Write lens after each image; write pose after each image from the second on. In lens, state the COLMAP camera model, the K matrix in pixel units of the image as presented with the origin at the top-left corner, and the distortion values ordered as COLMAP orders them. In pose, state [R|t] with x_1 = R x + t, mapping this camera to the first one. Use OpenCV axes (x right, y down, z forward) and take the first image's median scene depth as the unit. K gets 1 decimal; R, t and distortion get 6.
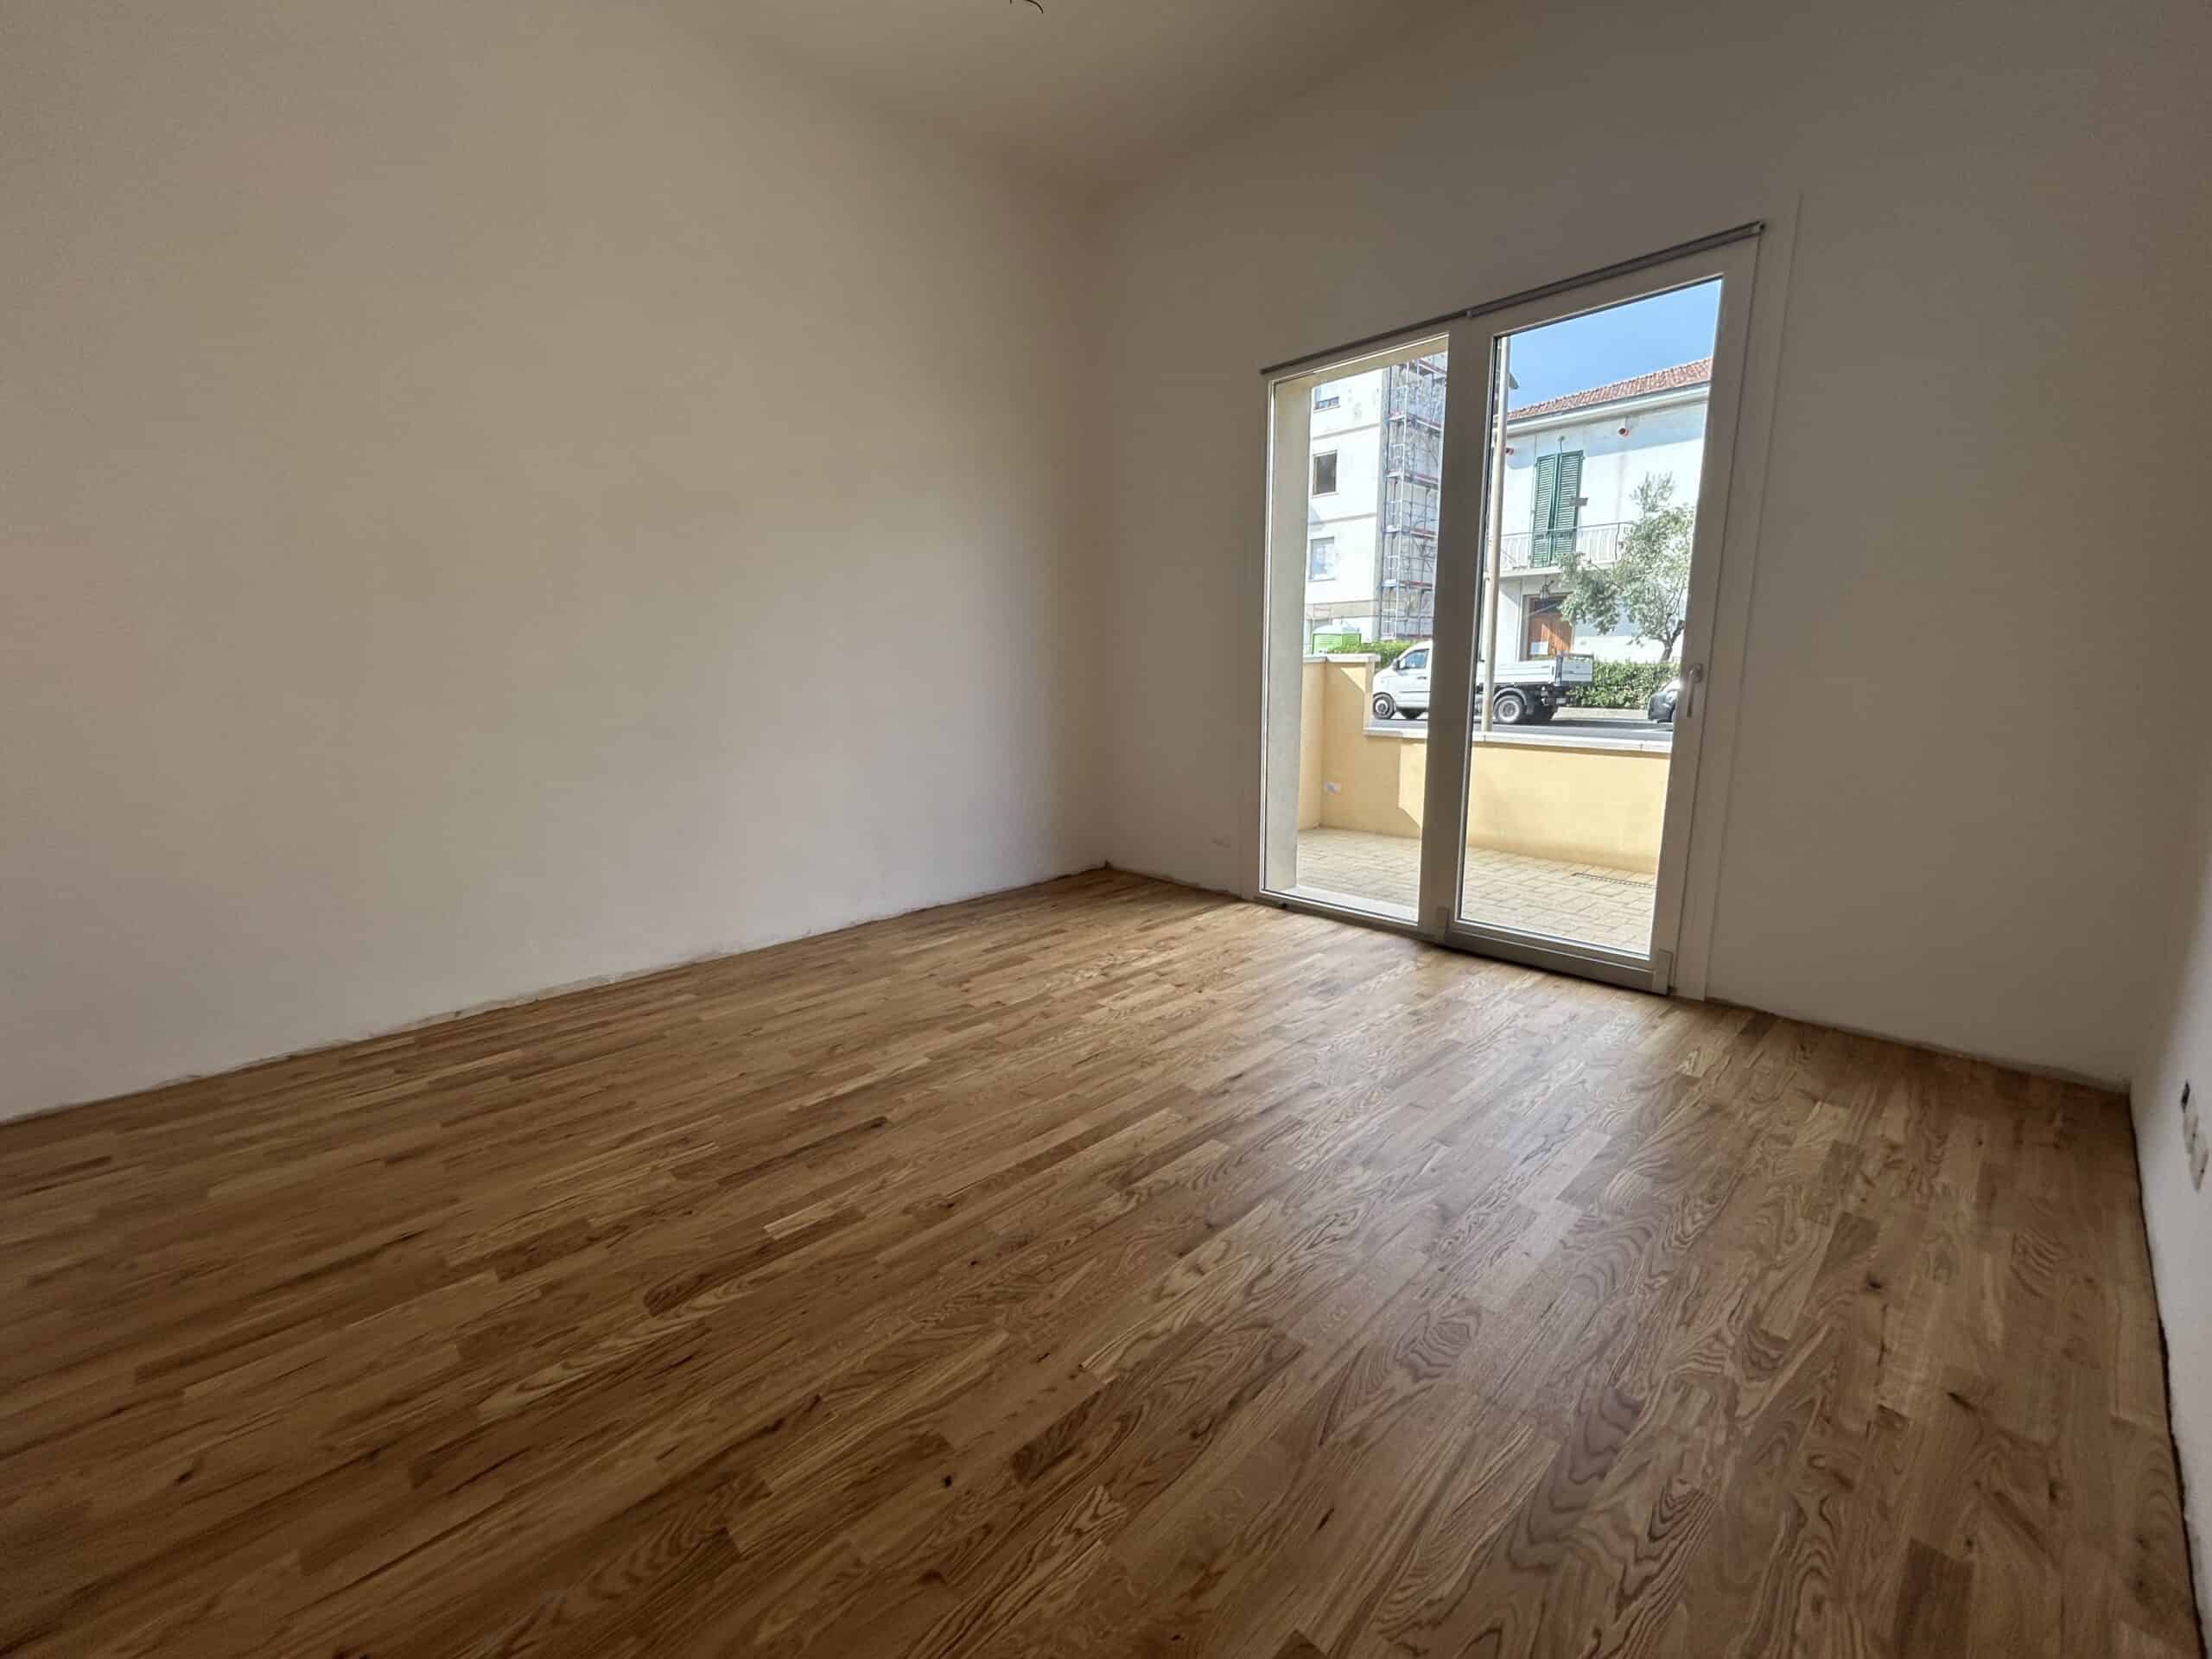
lens RADIAL K [[892.4, 0, 1098.5], [0, 892.4, 834.9], [0, 0, 1]] dist [-0.000562, 0.000037]
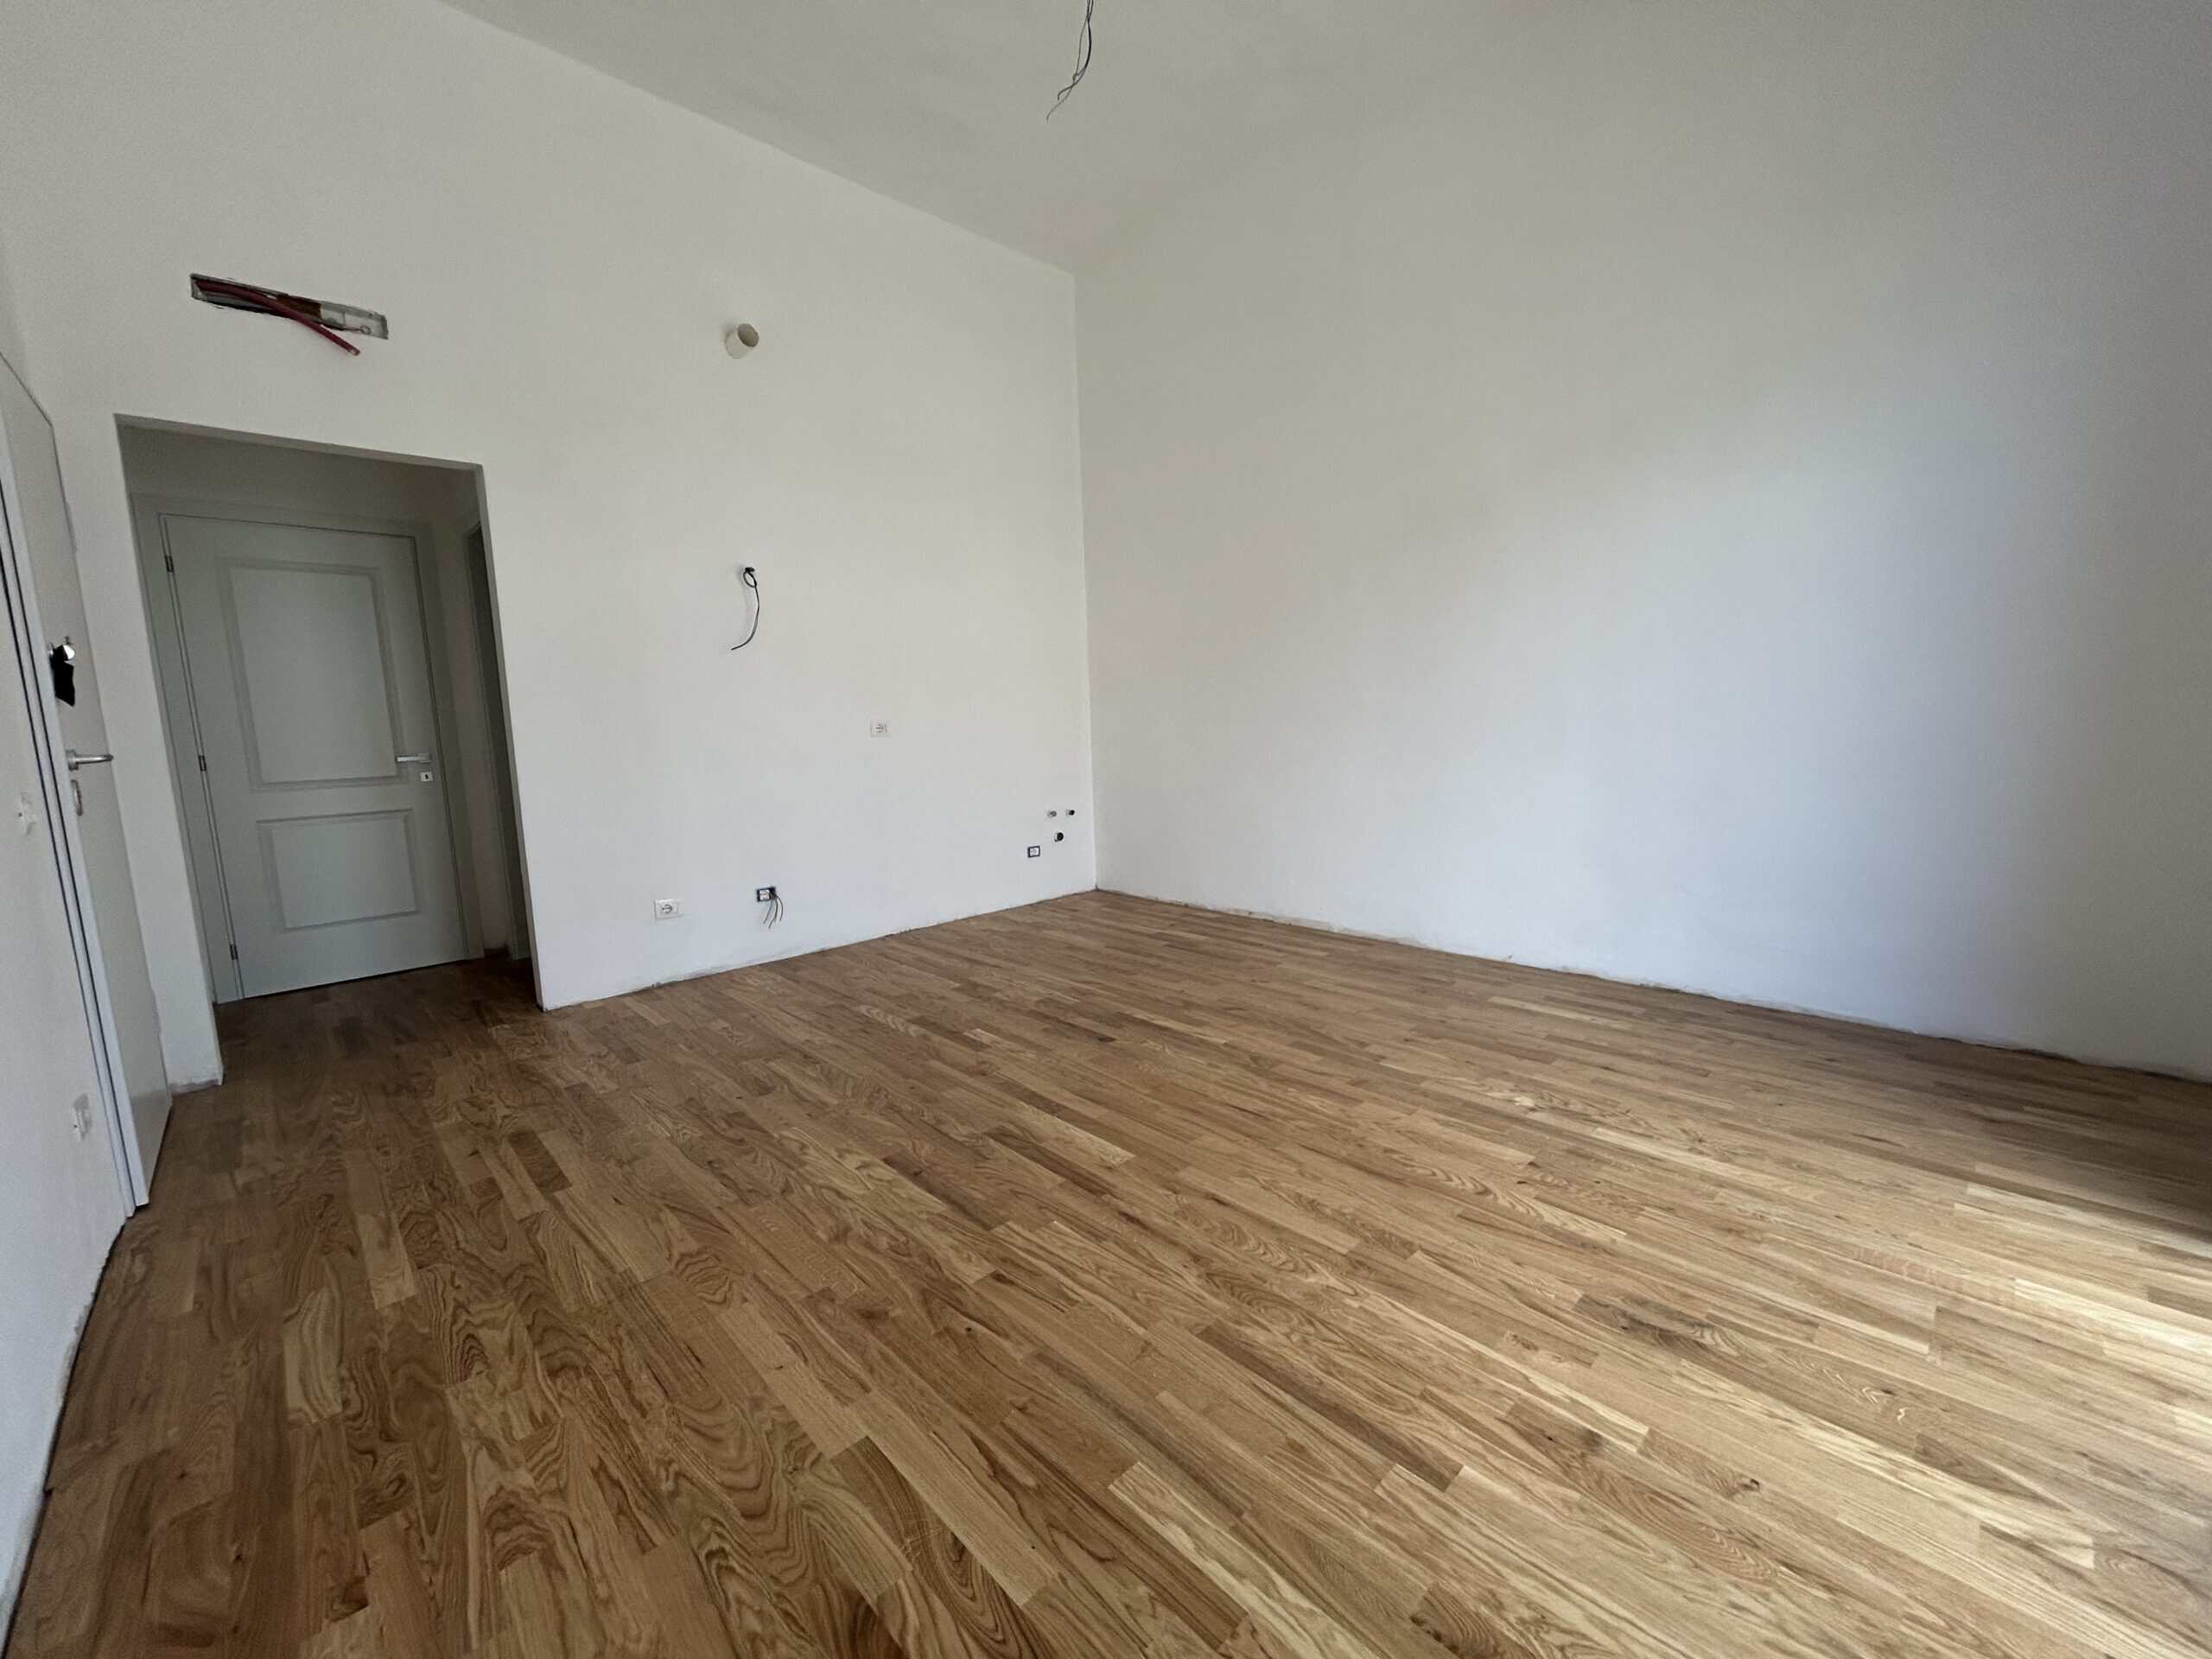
lens RADIAL K [[892.4, 0, 1098.5], [0, 892.4, 834.9], [0, 0, 1]] dist [-0.000562, 0.000037]
pose [[0.004463, 0.154199, -0.988030, 0.869598], [-0.159996, 0.975421, 0.151509, -0.131195], [0.987108, 0.157405, 0.029024, 0.847251]]
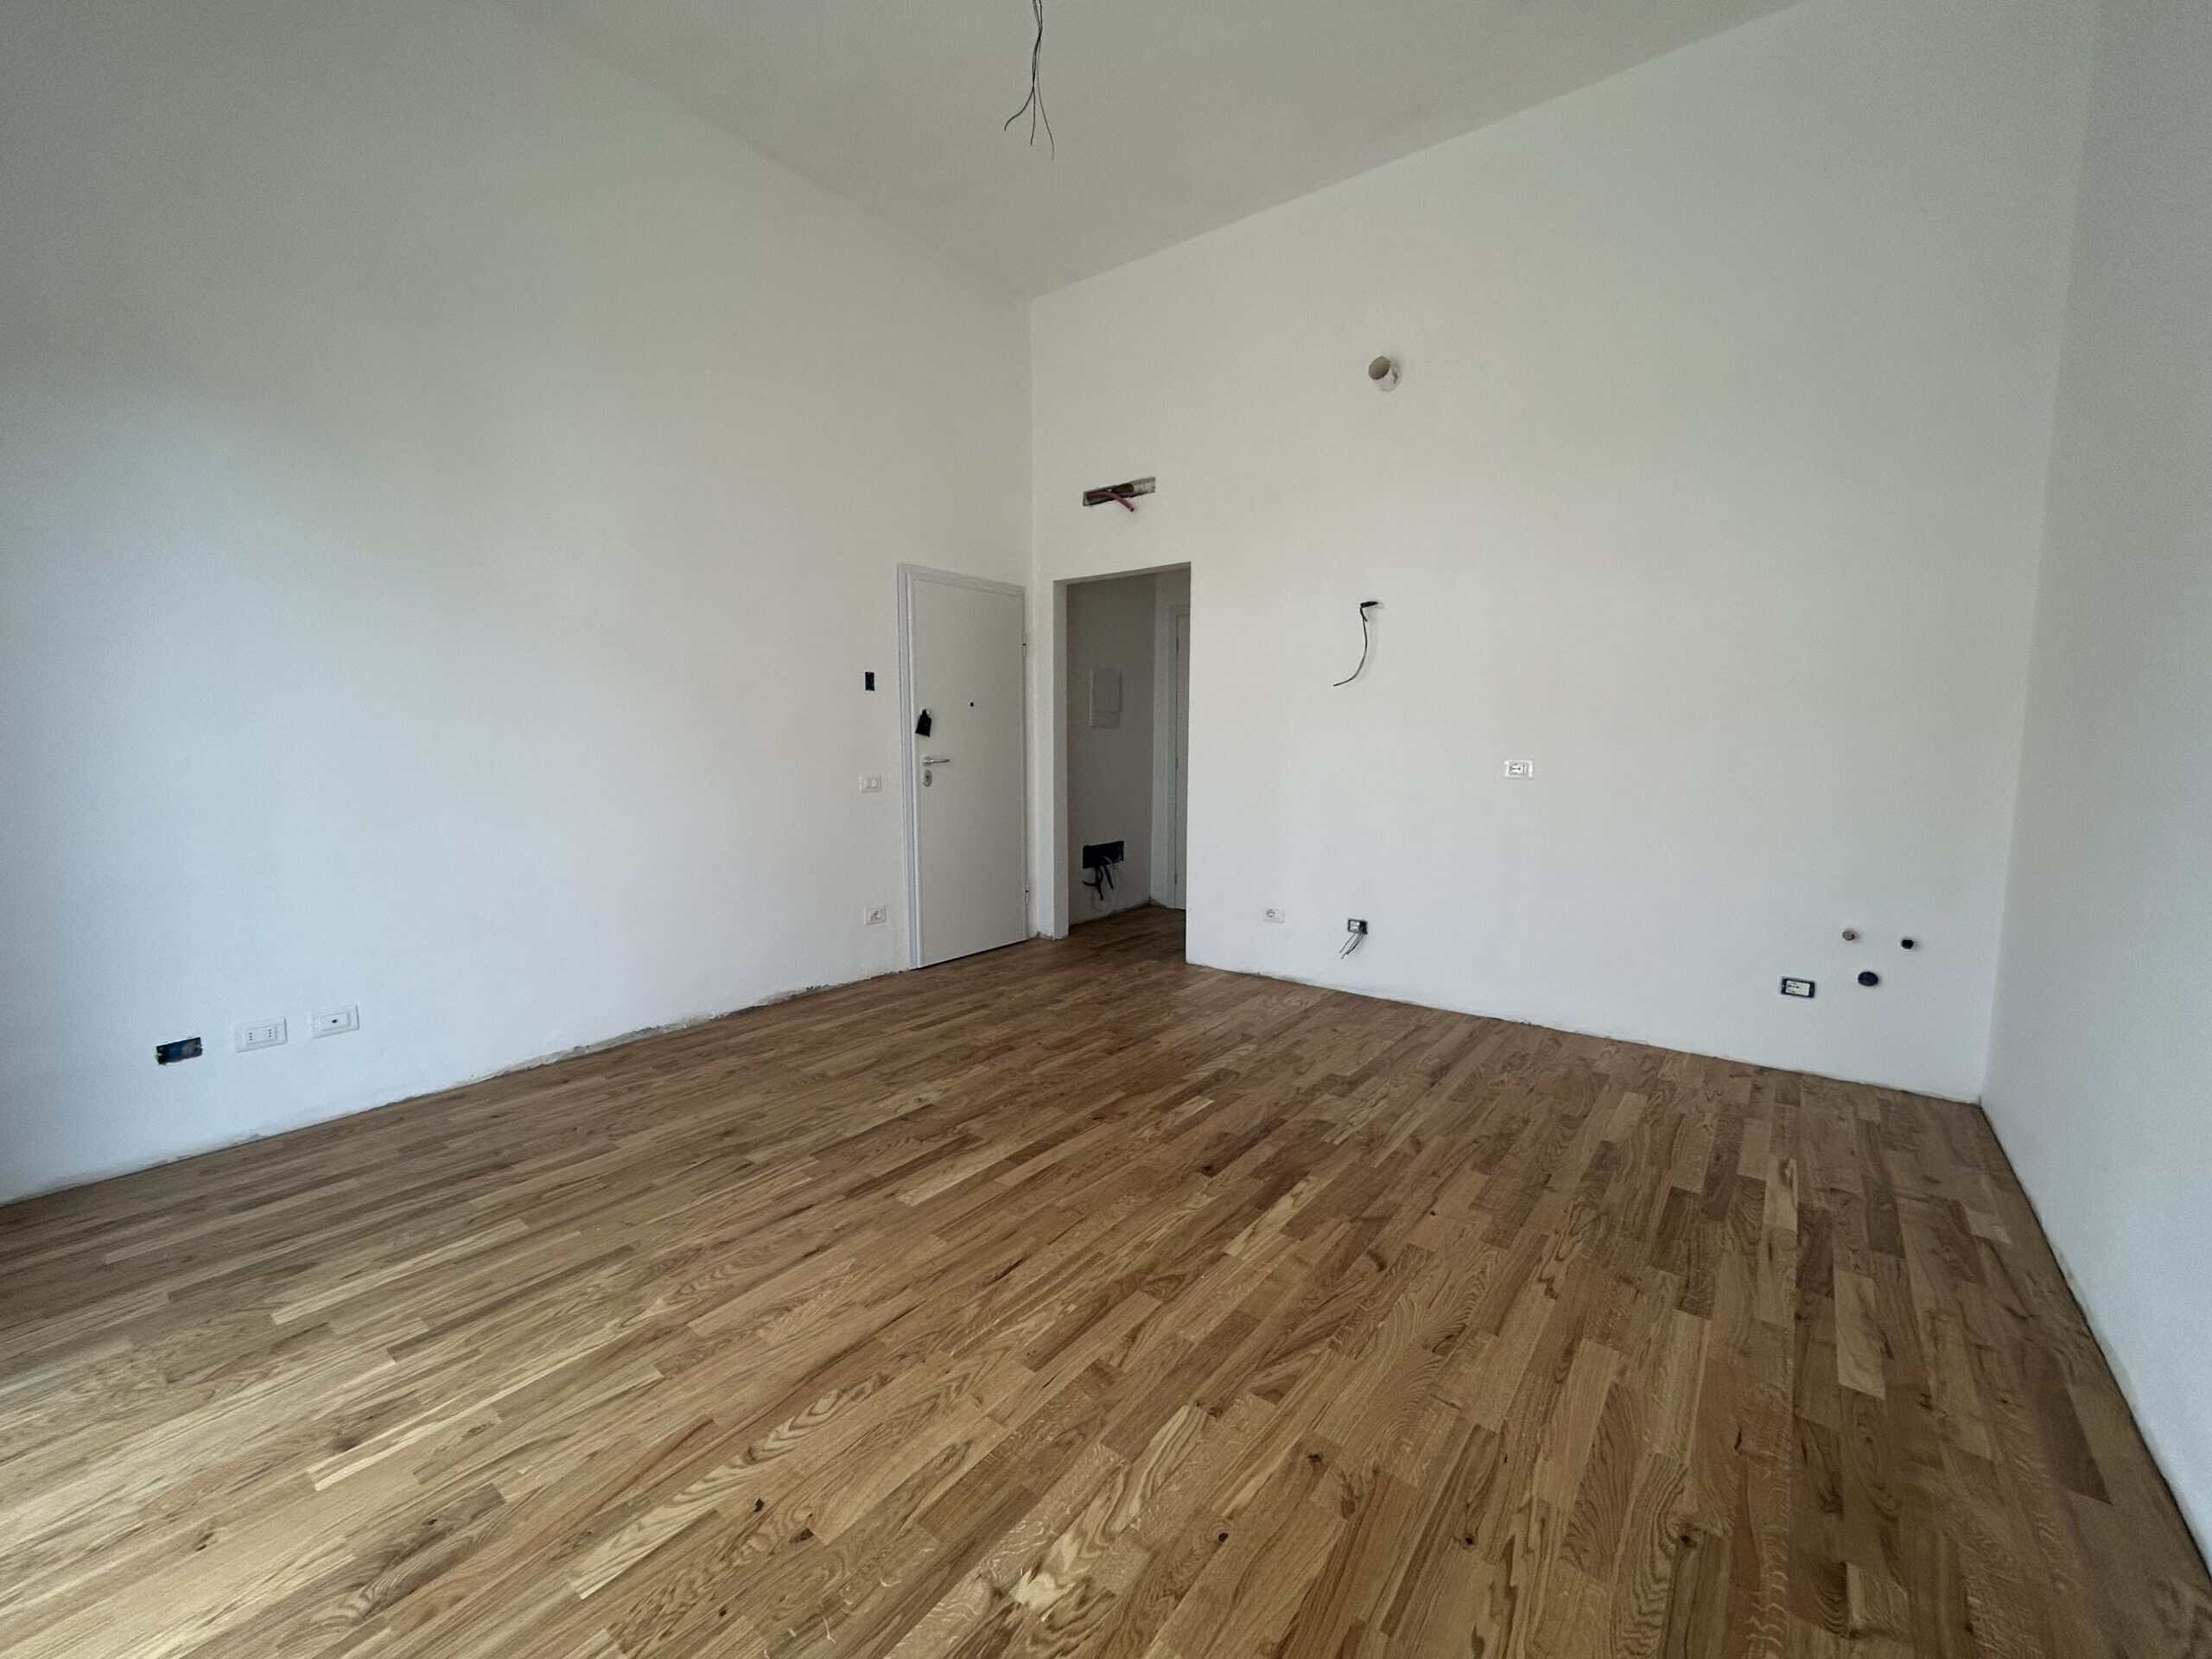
lens RADIAL K [[892.4, 0, 1098.5], [0, 892.4, 834.9], [0, 0, 1]] dist [-0.000562, 0.000037]
pose [[-0.988320, 0.034992, -0.148321, 0.011847], [-0.011014, 0.954333, 0.298542, -0.315729], [0.151994, 0.296689, -0.942801, 1.695271]]
